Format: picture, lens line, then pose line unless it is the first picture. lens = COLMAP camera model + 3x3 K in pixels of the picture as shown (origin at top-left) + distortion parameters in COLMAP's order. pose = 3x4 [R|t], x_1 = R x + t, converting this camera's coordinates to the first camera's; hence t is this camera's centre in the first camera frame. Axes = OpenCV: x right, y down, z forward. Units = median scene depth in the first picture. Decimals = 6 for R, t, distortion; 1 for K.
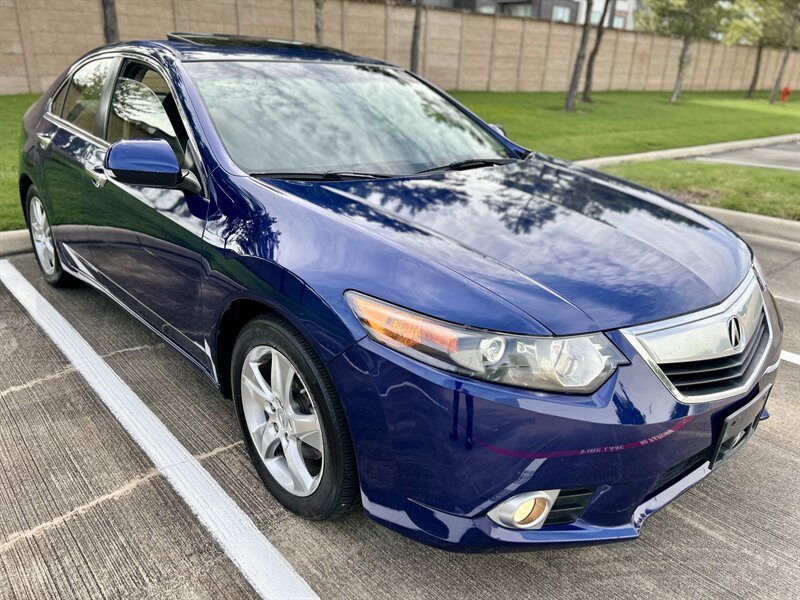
lens RADIAL K [[598.3, 0, 400.0], [0, 598.3, 300.0], [0, 0, 1]] dist [0.008037, -0.003573]
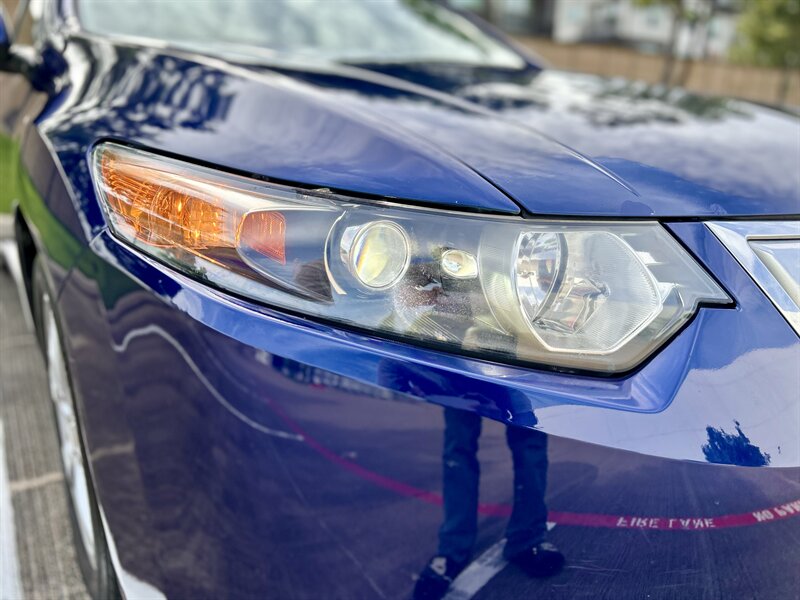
lens RADIAL K [[606.8, 0, 409.9], [0, 606.8, 300.6], [0, 0, 1]] dist [0.000496, -0.008078]
pose [[0.993579, 0.033561, -0.108052, 0.132730], [-0.040461, 0.997236, -0.062311, 0.081848], [0.105663, 0.066283, 0.992191, 0.358269]]
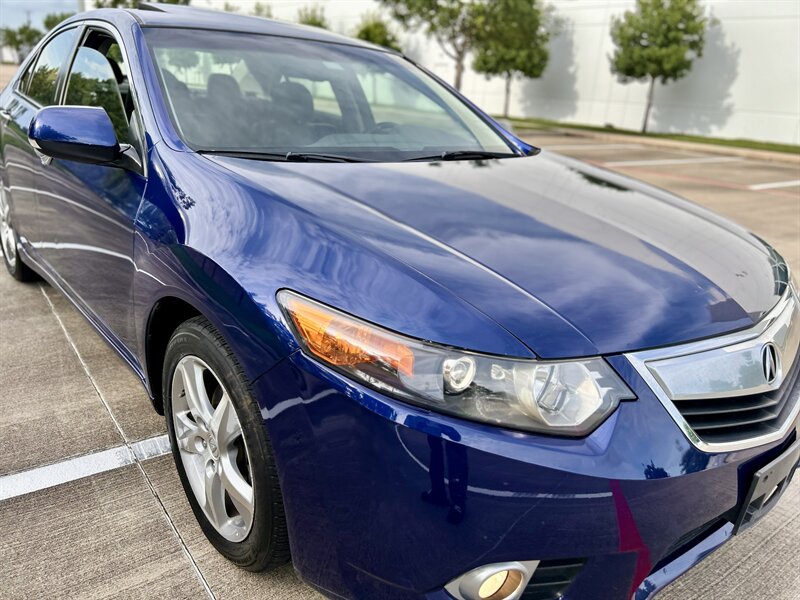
lens RADIAL K [[606.8, 0, 409.9], [0, 606.8, 300.6], [0, 0, 1]] dist [0.000496, -0.008078]
pose [[0.999130, 0.041109, -0.007051, 0.055524], [-0.041246, 0.998938, -0.020527, 0.004584], [0.006200, 0.020800, 0.999764, 0.128844]]
